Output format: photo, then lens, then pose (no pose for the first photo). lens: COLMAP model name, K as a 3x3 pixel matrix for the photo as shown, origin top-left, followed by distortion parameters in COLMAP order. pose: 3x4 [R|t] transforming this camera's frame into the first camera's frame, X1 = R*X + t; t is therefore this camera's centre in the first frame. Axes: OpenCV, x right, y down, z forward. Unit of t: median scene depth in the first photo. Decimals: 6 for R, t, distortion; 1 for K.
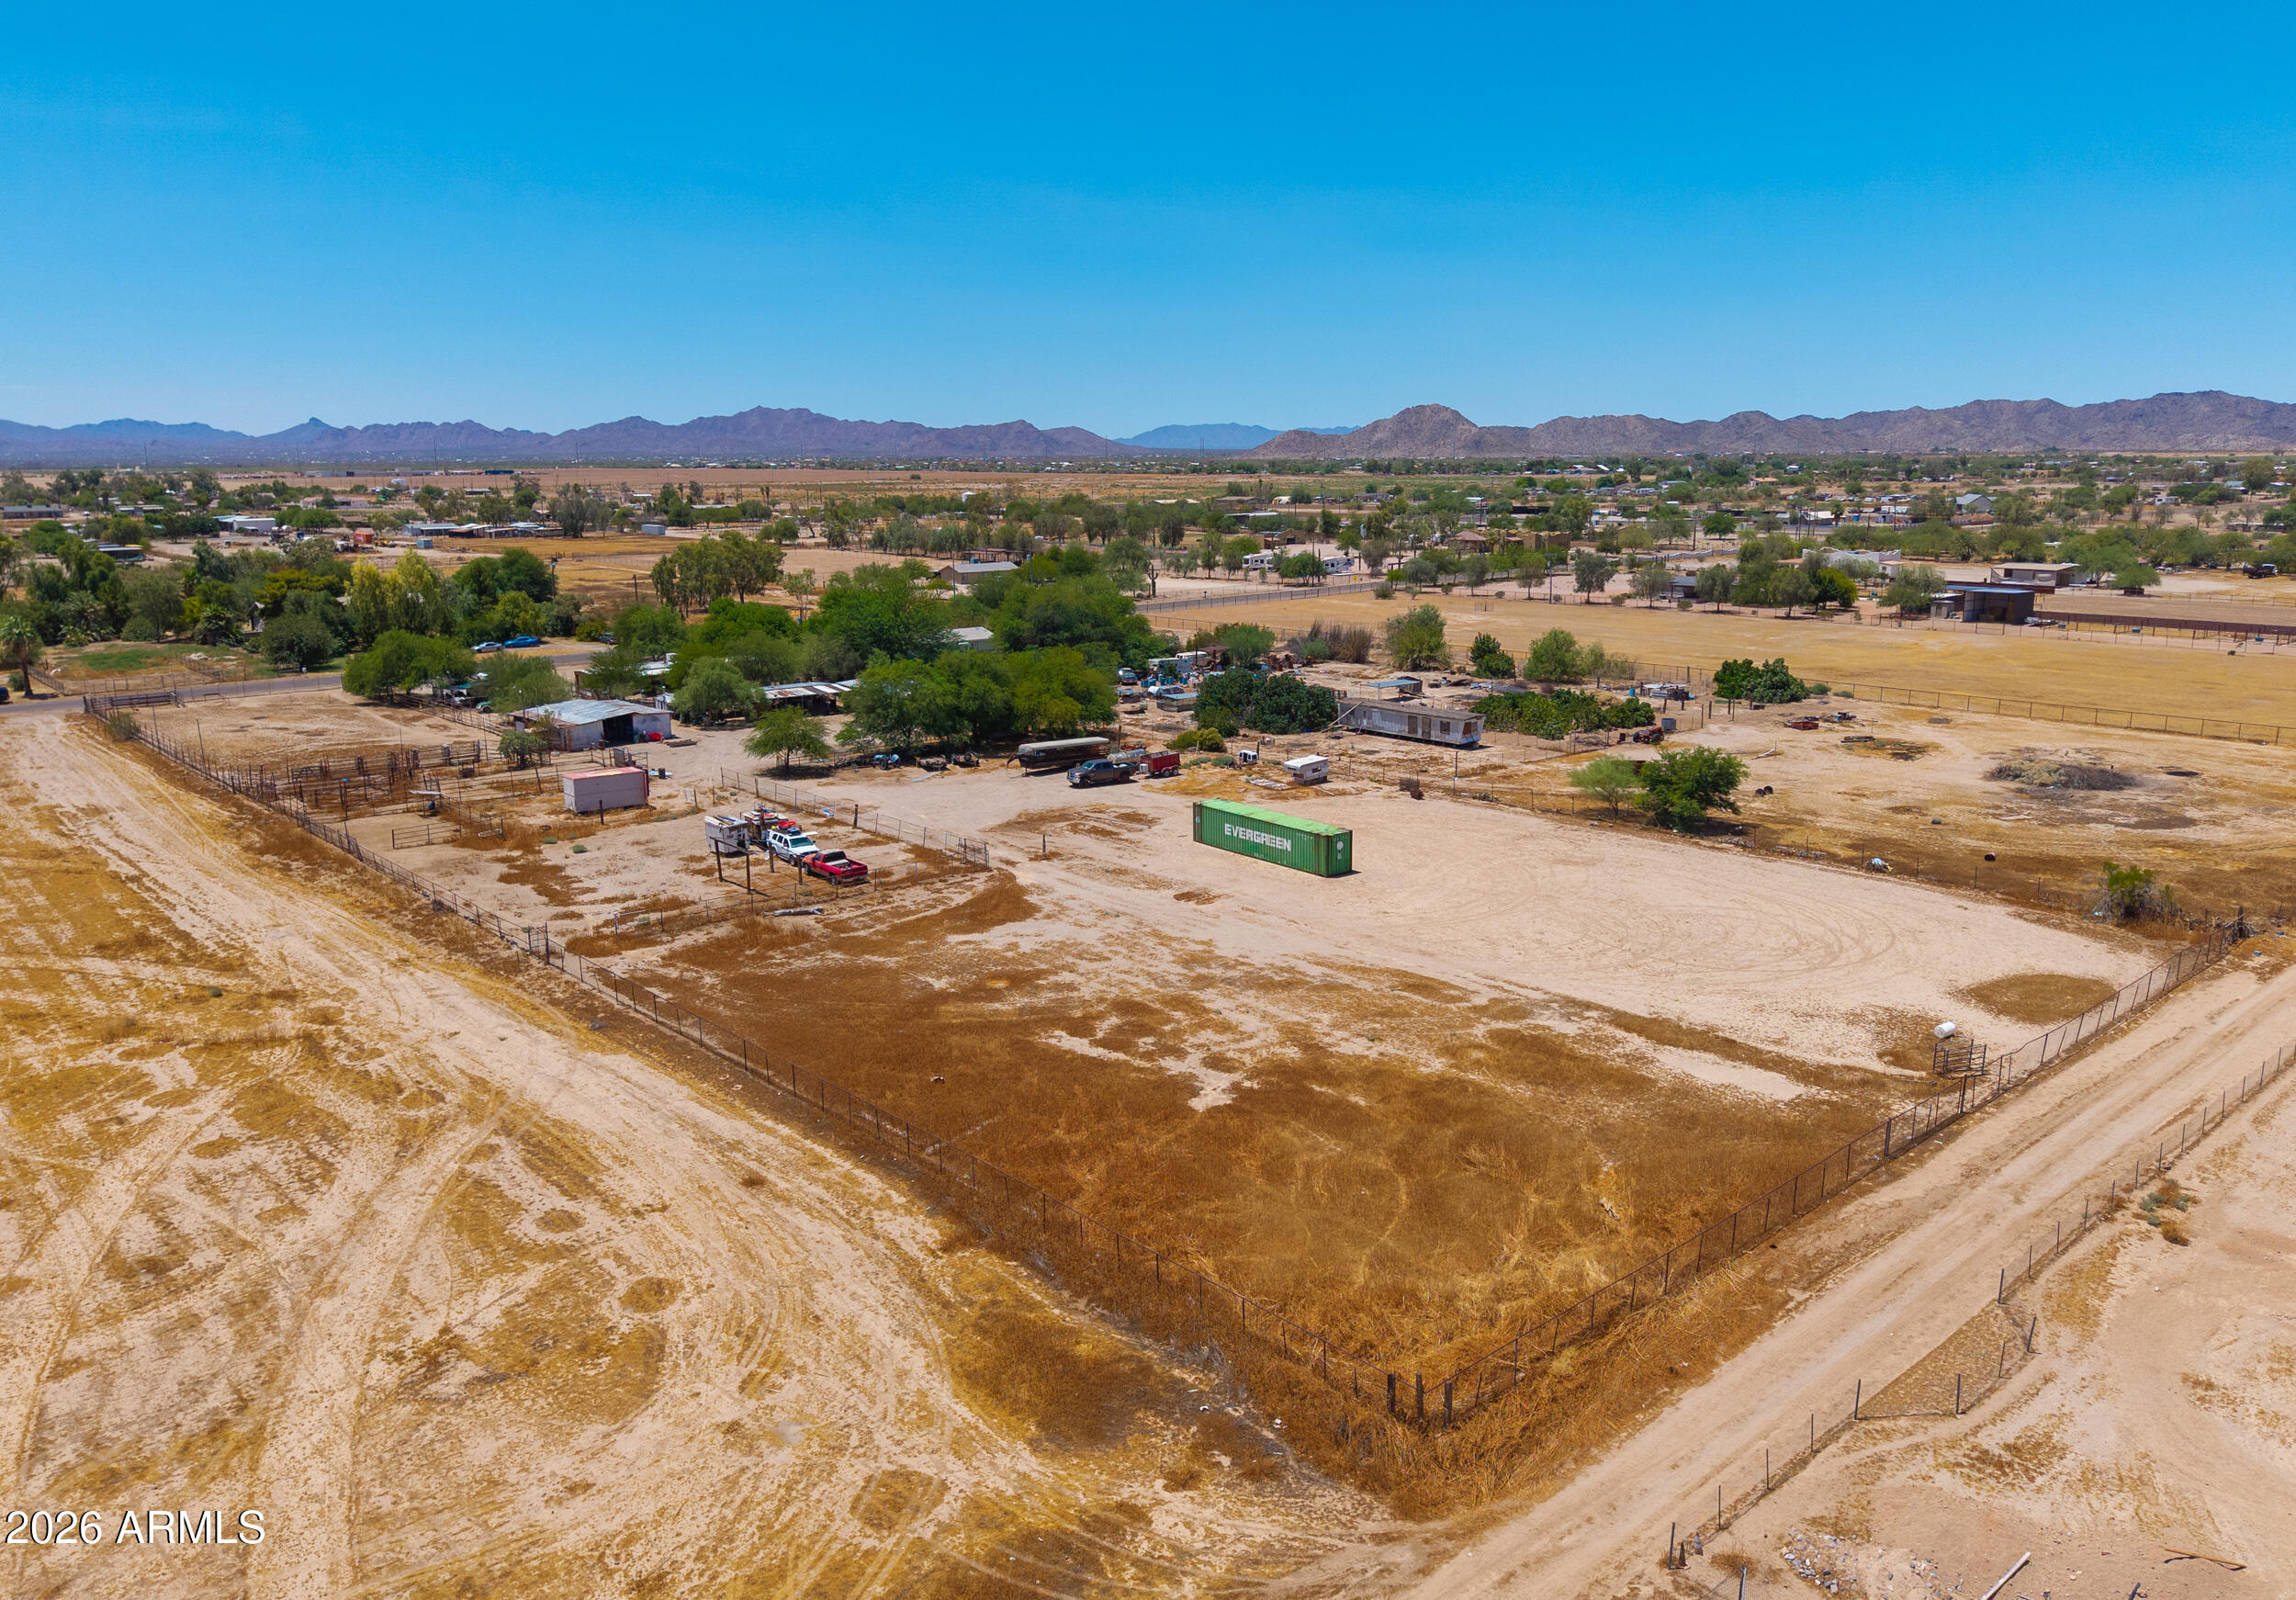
lens RADIAL K [[1633.7, 0, 1193.0], [0, 1633.7, 861.3], [0, 0, 1]] dist [0.046698, -0.055290]
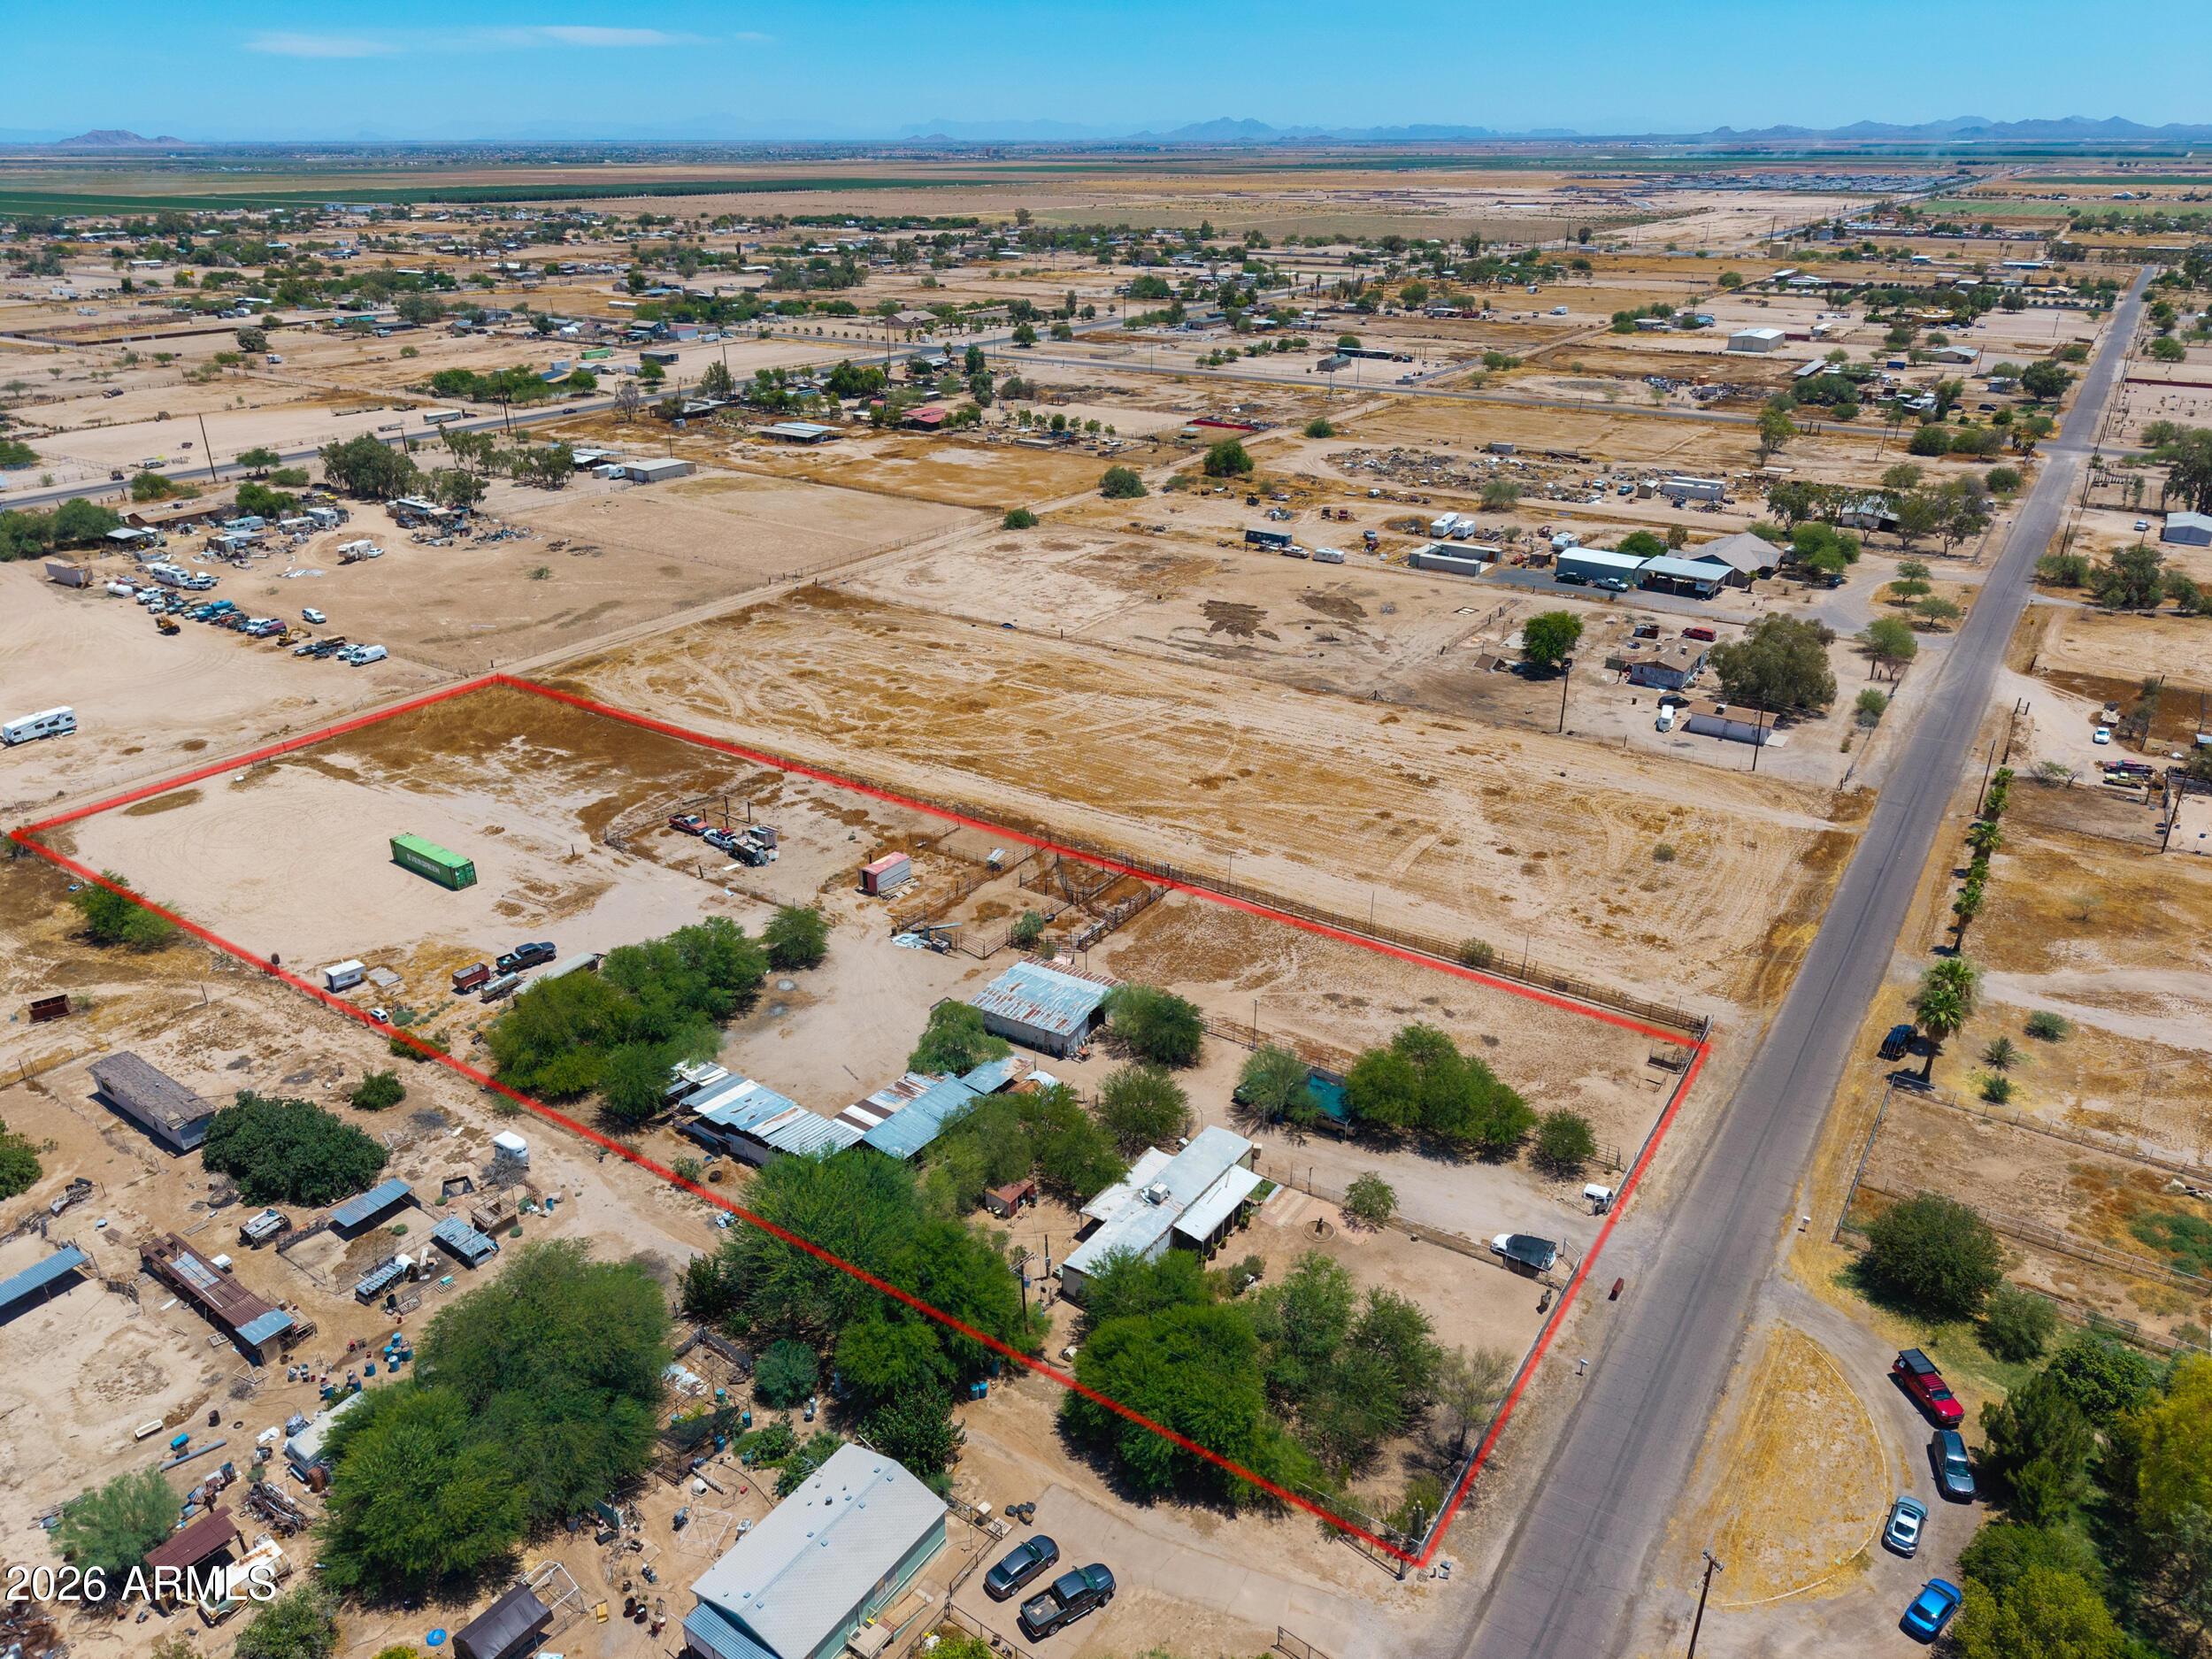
lens RADIAL K [[1485.2, 0, 1109.6], [0, 1485.2, 829.1], [0, 0, 1]] dist [0.044673, -0.047702]
pose [[-0.972738, 0.107348, -0.205566, -0.405294], [-0.045112, 0.781893, 0.621779, -1.309488], [0.227477, 0.614101, -0.755734, 2.907474]]
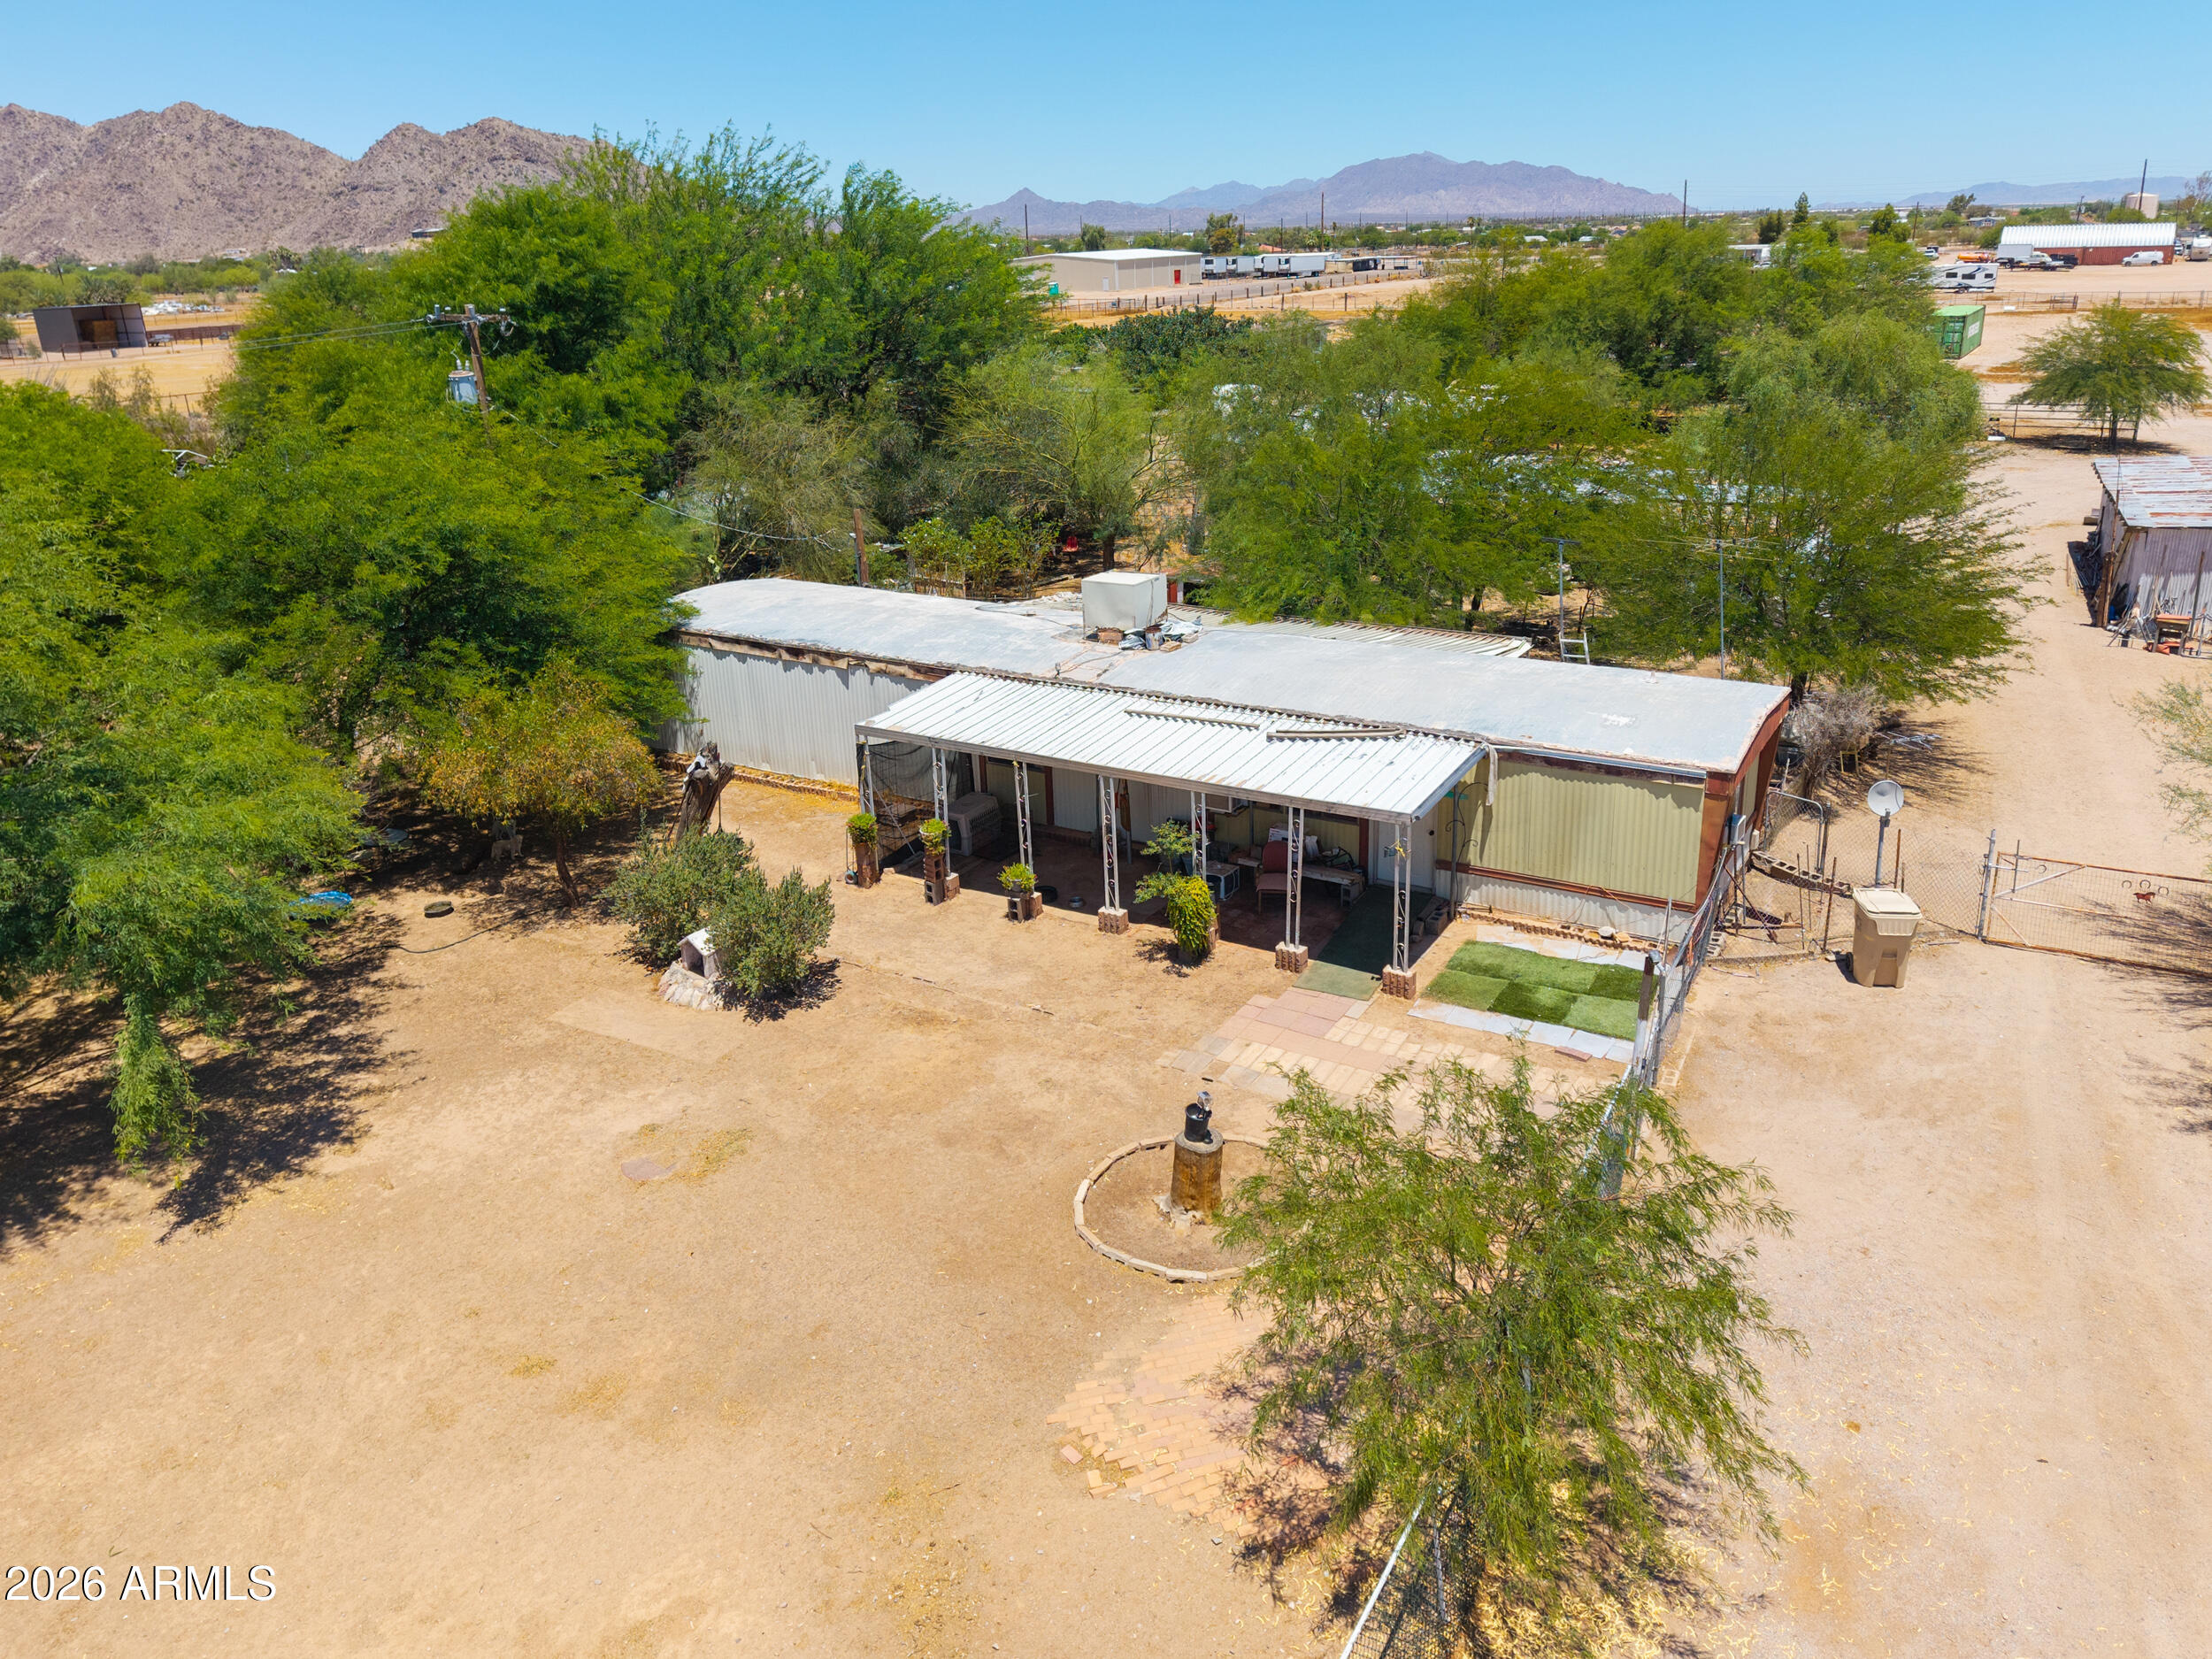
lens RADIAL K [[1566.7, 0, 1158.7], [0, 1566.7, 758.9], [0, 0, 1]] dist [0.013754, -0.003850]
pose [[-0.319235, -0.287926, 0.902877, -0.961004], [0.259325, 0.889823, 0.375454, -0.348914], [-0.911504, 0.353997, -0.209396, 2.203814]]
